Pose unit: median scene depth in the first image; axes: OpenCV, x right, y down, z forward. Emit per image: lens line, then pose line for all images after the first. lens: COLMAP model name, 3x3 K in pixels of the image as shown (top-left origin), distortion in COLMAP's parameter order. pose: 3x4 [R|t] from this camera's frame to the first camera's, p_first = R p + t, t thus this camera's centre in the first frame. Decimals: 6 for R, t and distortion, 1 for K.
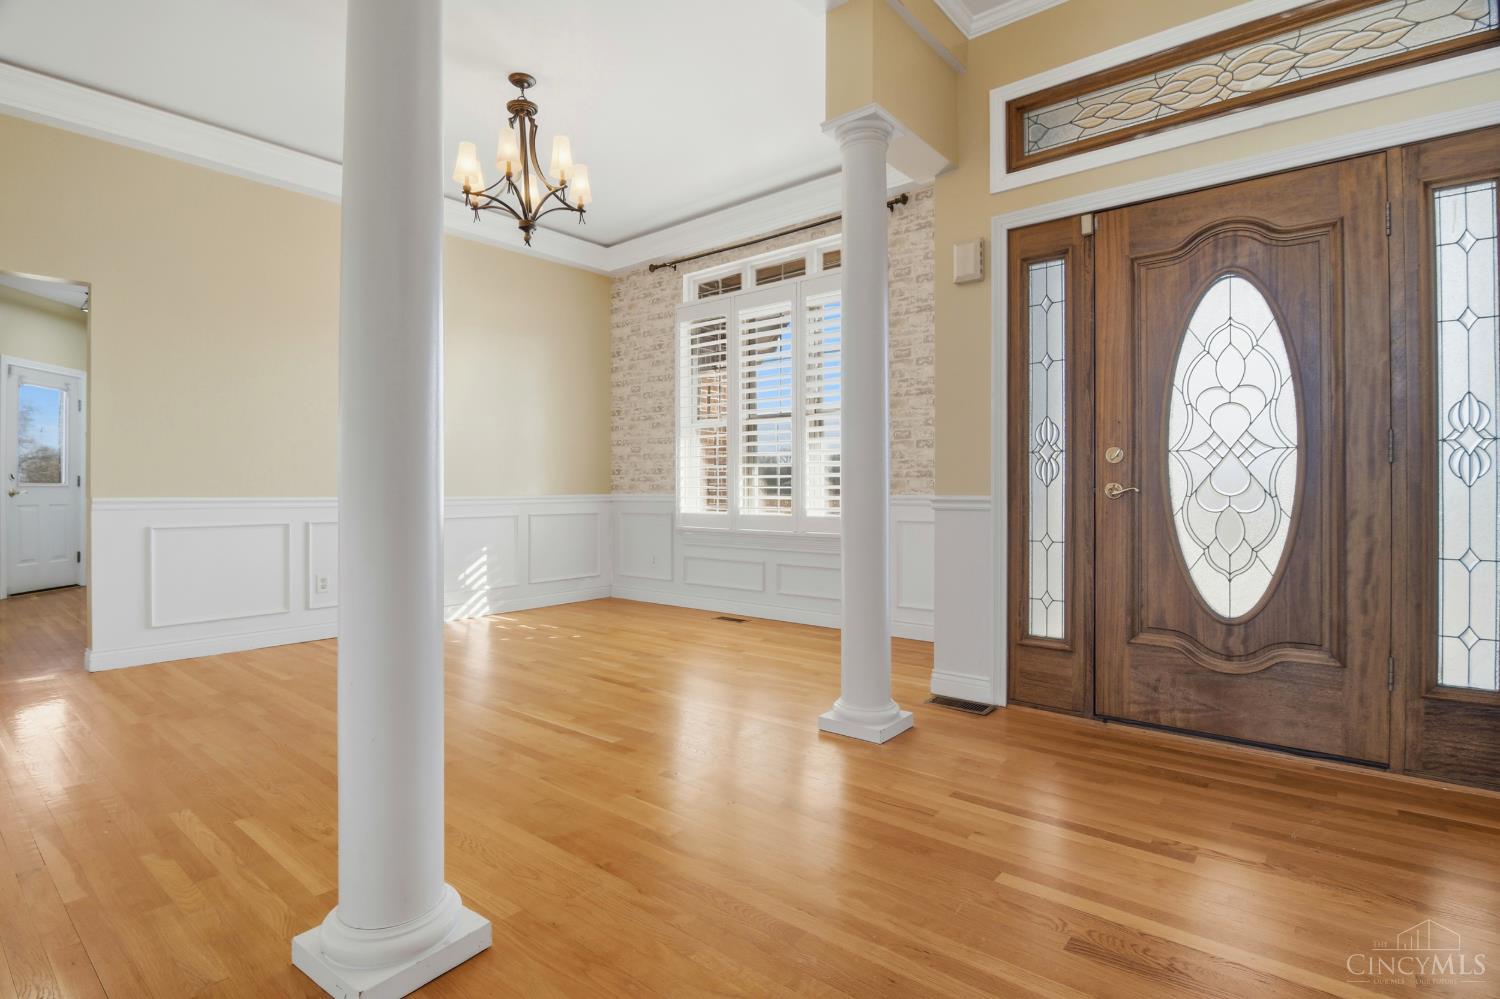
lens RADIAL K [[758.7, 0, 749.8], [0, 758.7, 491.1], [0, 0, 1]] dist [-0.017507, -0.001243]
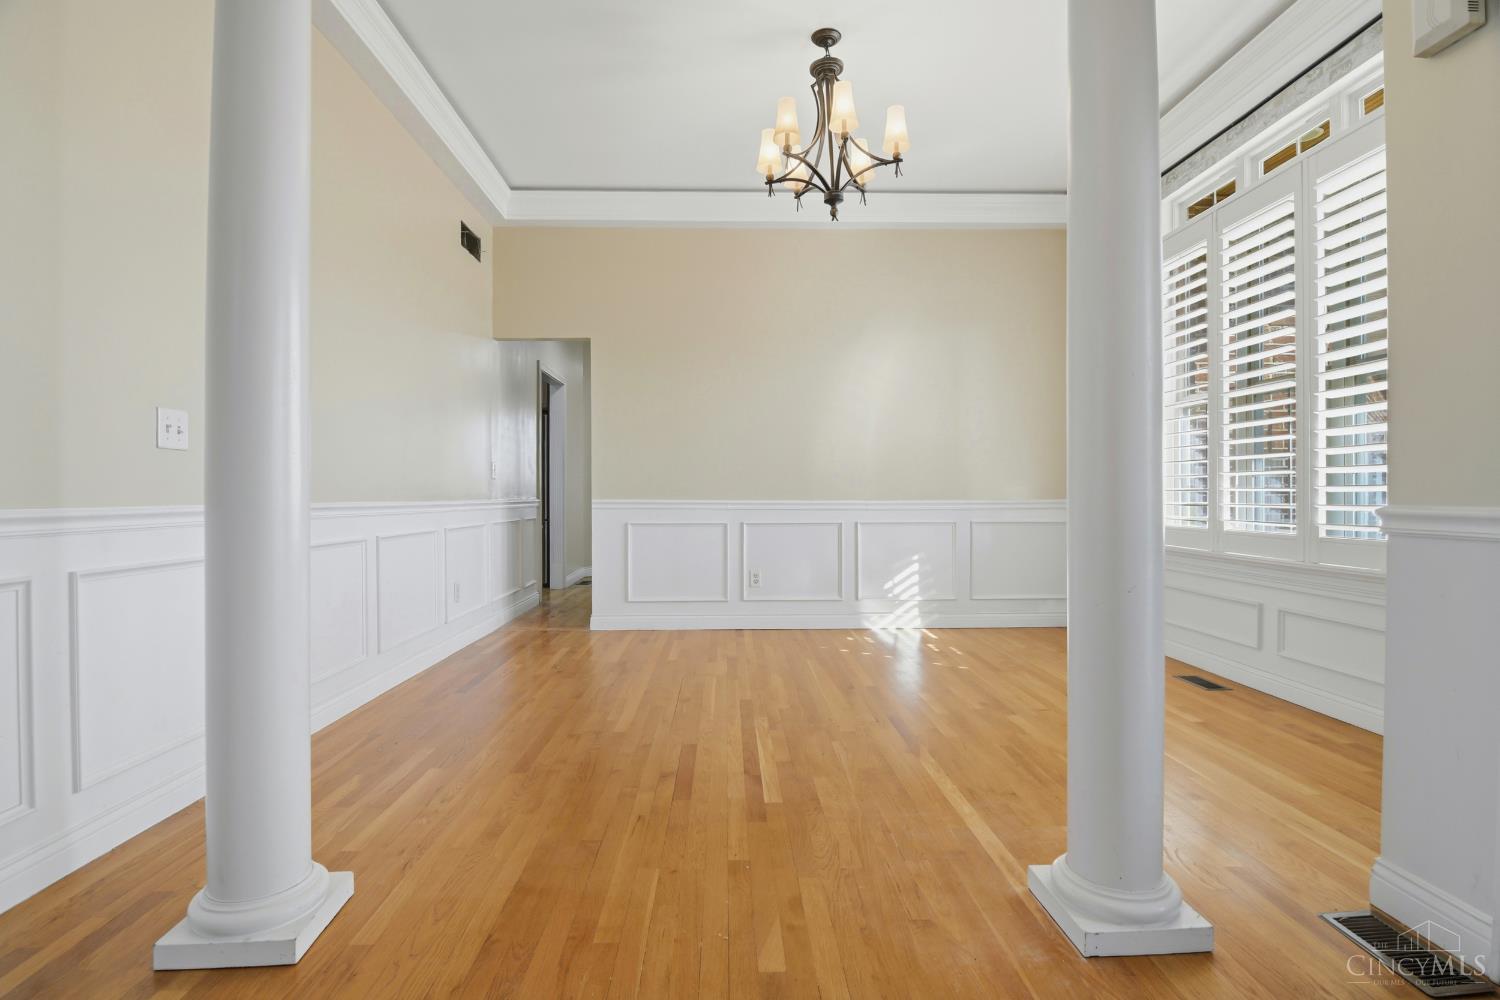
lens RADIAL K [[758.7, 0, 749.8], [0, 758.7, 491.6], [0, 0, 1]] dist [-0.017507, -0.001243]
pose [[0.646065, -0.001942, -0.763280, 0.270455], [-0.000783, 0.999995, -0.003207, -0.000299], [0.763282, 0.002670, 0.646060, 0.289311]]
